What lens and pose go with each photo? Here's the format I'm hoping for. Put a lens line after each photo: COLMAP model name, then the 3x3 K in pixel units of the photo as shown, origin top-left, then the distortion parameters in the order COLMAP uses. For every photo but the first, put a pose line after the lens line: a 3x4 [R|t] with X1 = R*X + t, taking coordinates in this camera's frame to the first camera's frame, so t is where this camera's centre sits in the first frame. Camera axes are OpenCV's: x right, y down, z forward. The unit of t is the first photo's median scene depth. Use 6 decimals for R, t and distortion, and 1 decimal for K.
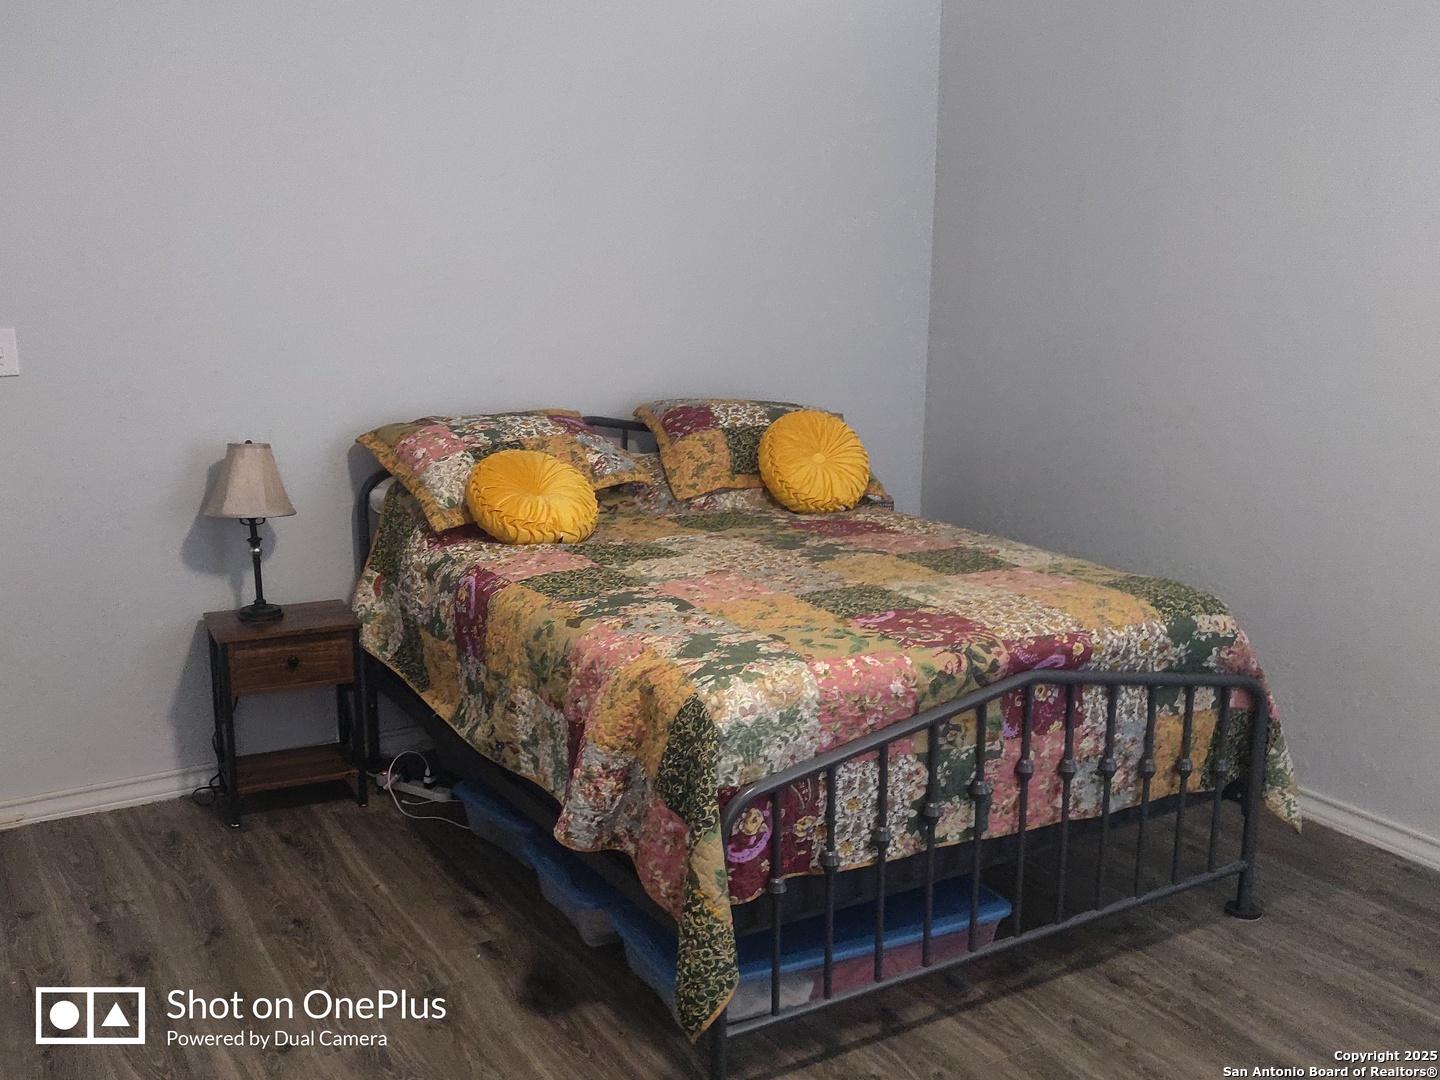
lens RADIAL K [[1398.0, 0, 721.8], [0, 1398.0, 541.7], [0, 0, 1]] dist [0.020720, 0.000000]
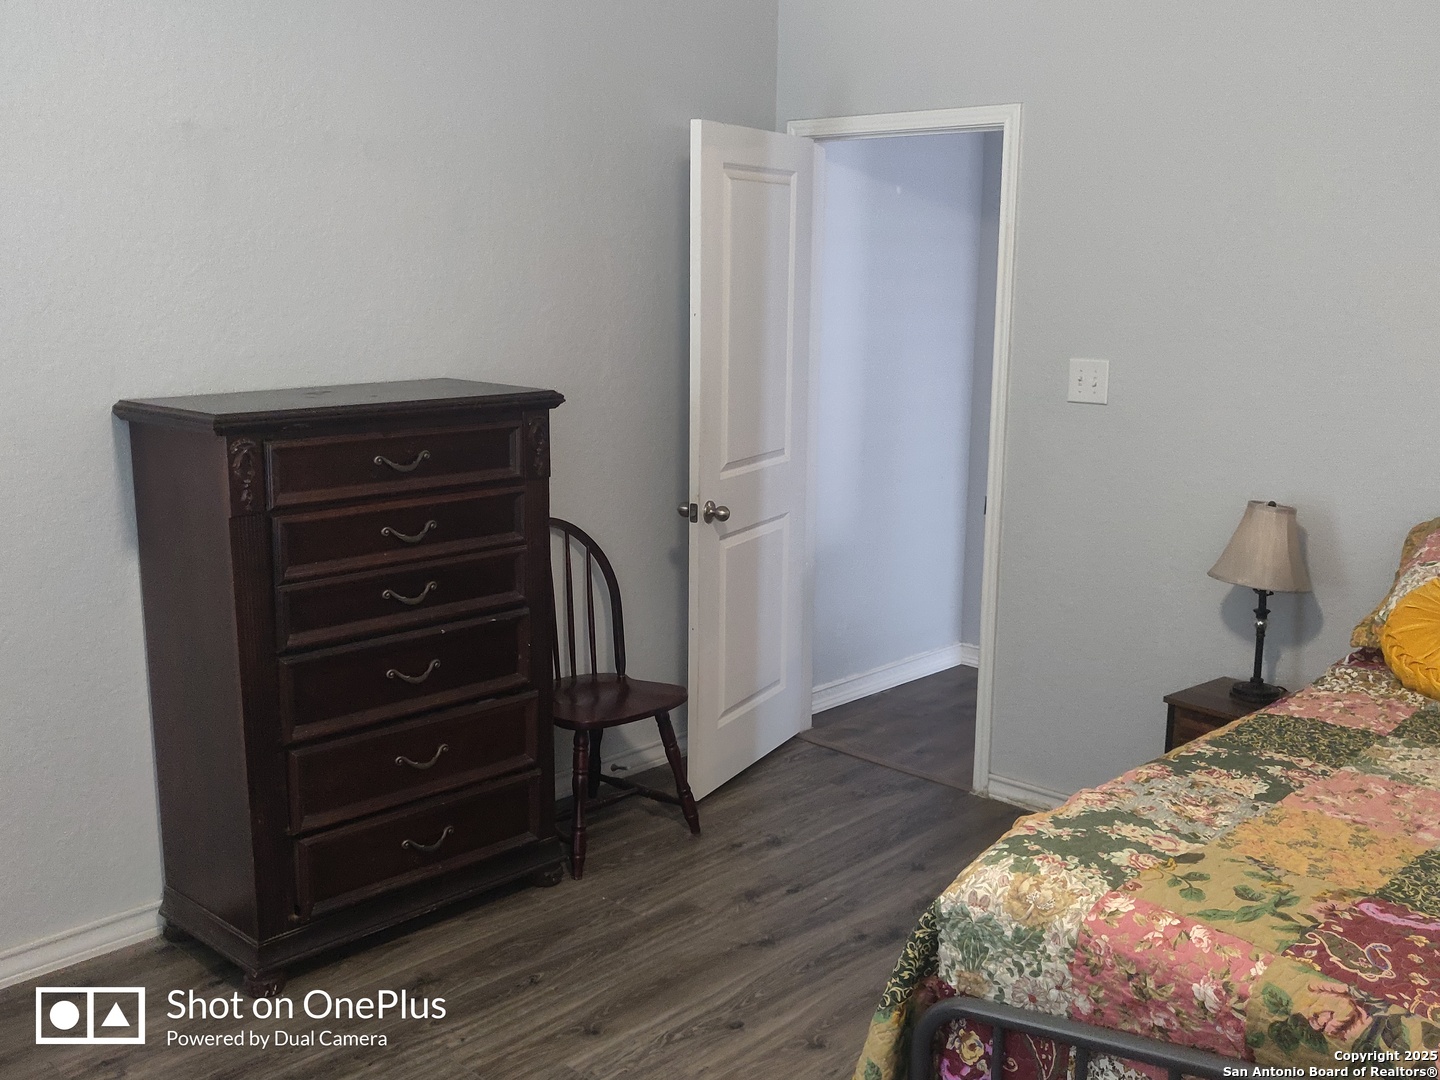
lens RADIAL K [[1398.0, 0, 722.7], [0, 1398.0, 539.2], [0, 0, 1]] dist [0.020720, 0.000000]
pose [[0.267043, 0.175654, -0.947541, 0.632655], [-0.208960, 0.970409, 0.121003, -0.124504], [0.940757, 0.165685, 0.295846, 0.587428]]
